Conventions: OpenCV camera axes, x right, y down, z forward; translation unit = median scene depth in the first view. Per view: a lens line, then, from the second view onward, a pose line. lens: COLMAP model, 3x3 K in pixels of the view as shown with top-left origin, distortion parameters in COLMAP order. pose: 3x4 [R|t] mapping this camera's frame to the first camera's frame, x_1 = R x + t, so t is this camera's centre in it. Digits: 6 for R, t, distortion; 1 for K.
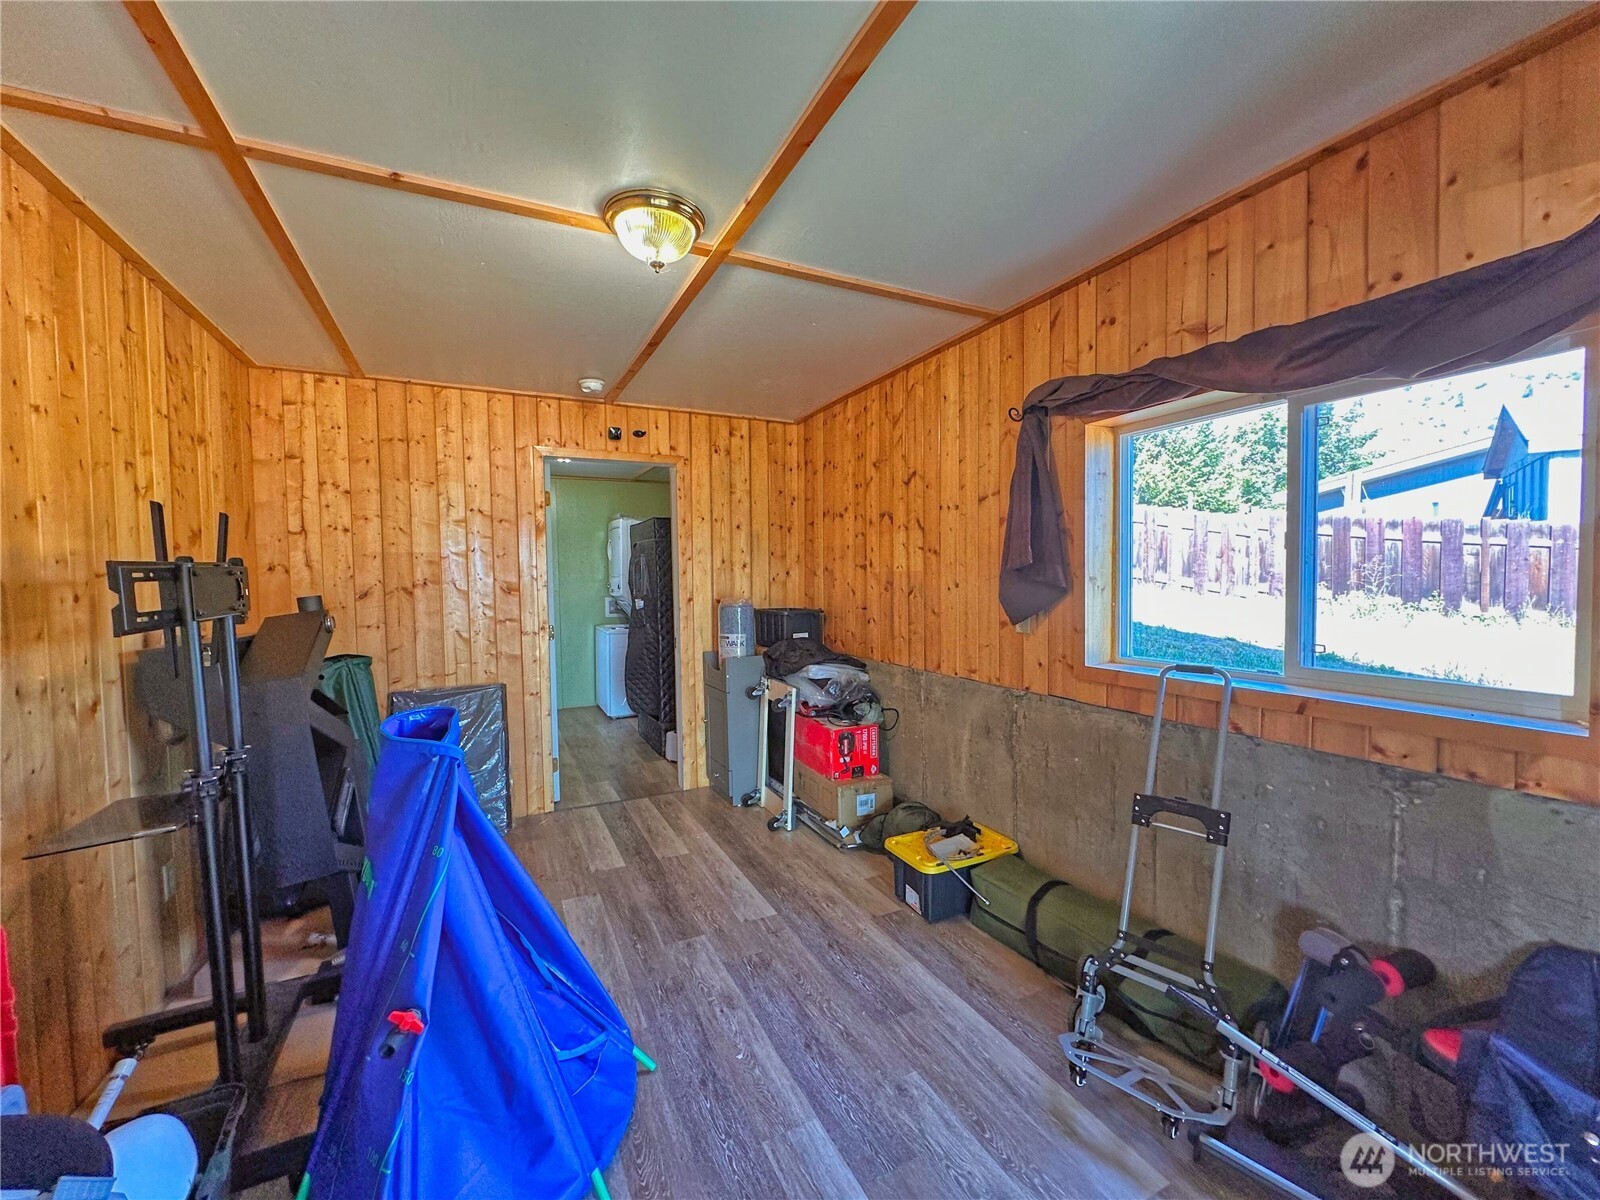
lens RADIAL K [[640.8, 0, 801.8], [0, 640.8, 599.2], [0, 0, 1]] dist [0.000434, 0.000007]
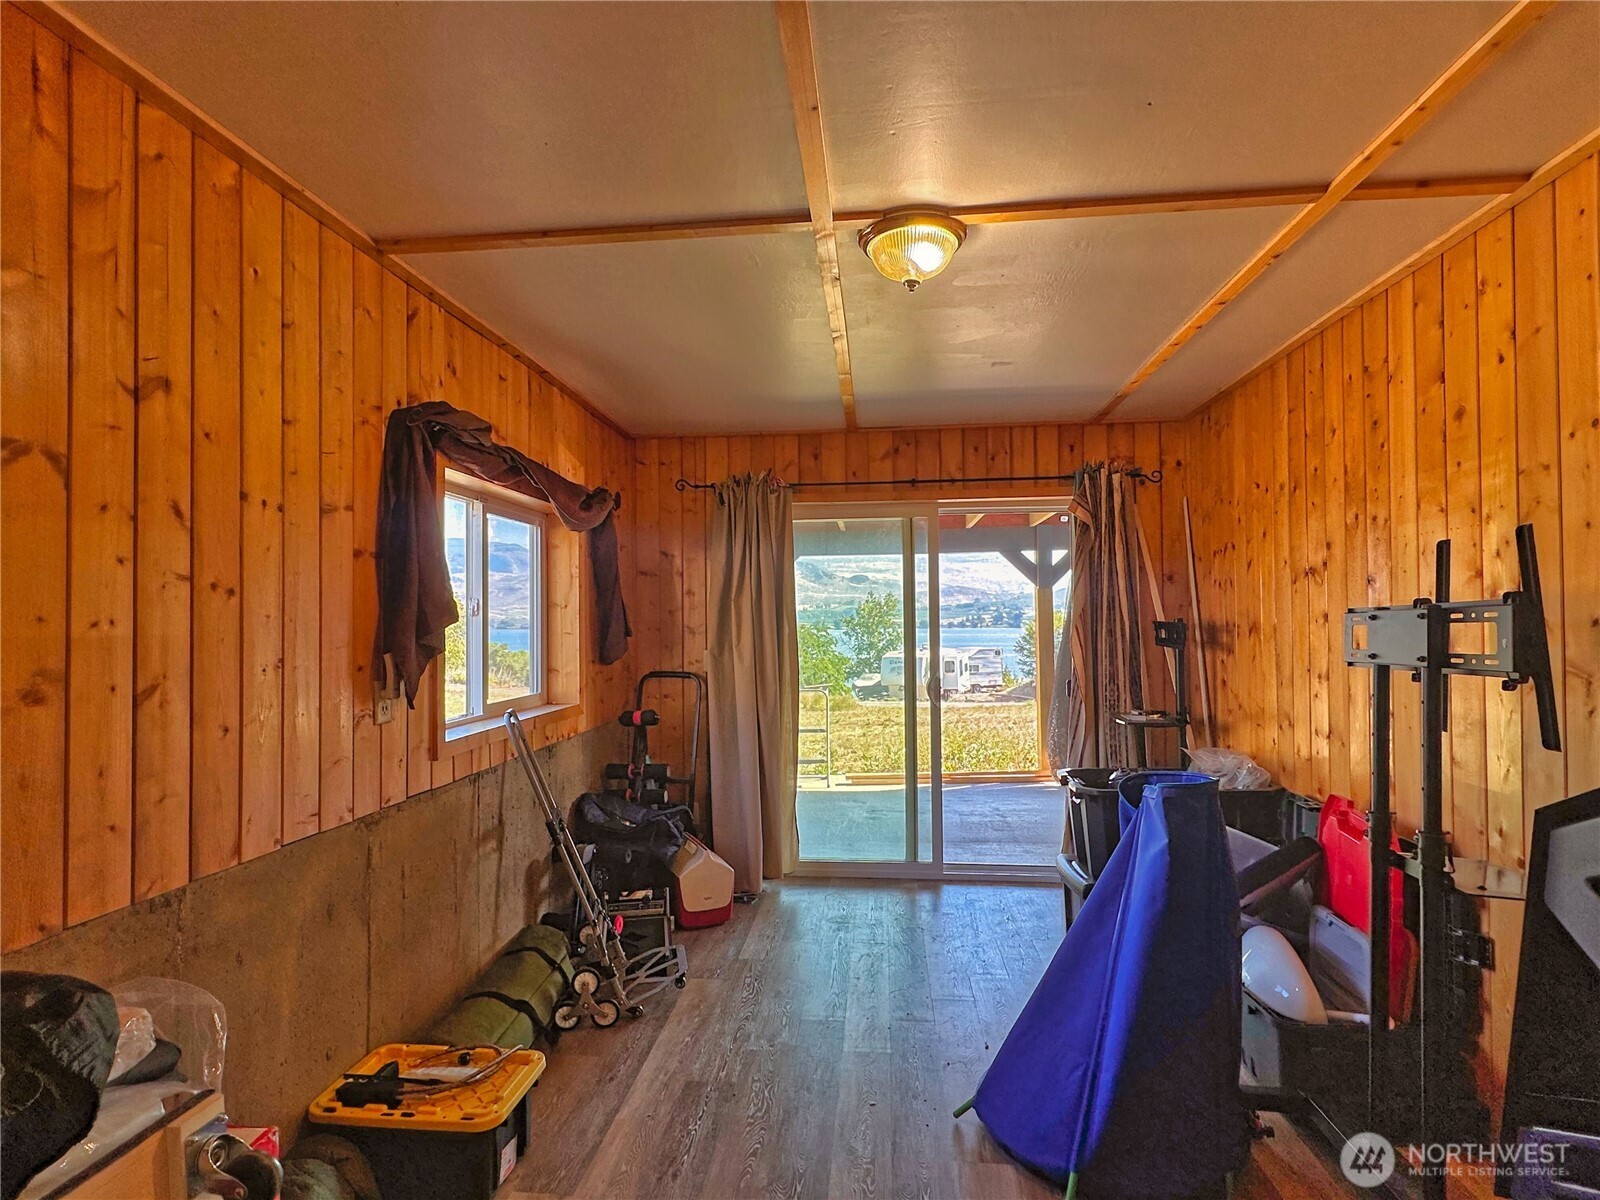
lens RADIAL K [[840.0, 0, 794.6], [0, 840.0, 609.9], [0, 0, 1]] dist [0.003569, 0.000852]
pose [[-0.846710, 0.030913, 0.531156, -0.473535], [0.042668, 0.999041, 0.009874, -0.055497], [-0.530341, 0.031024, -0.847217, 1.418422]]
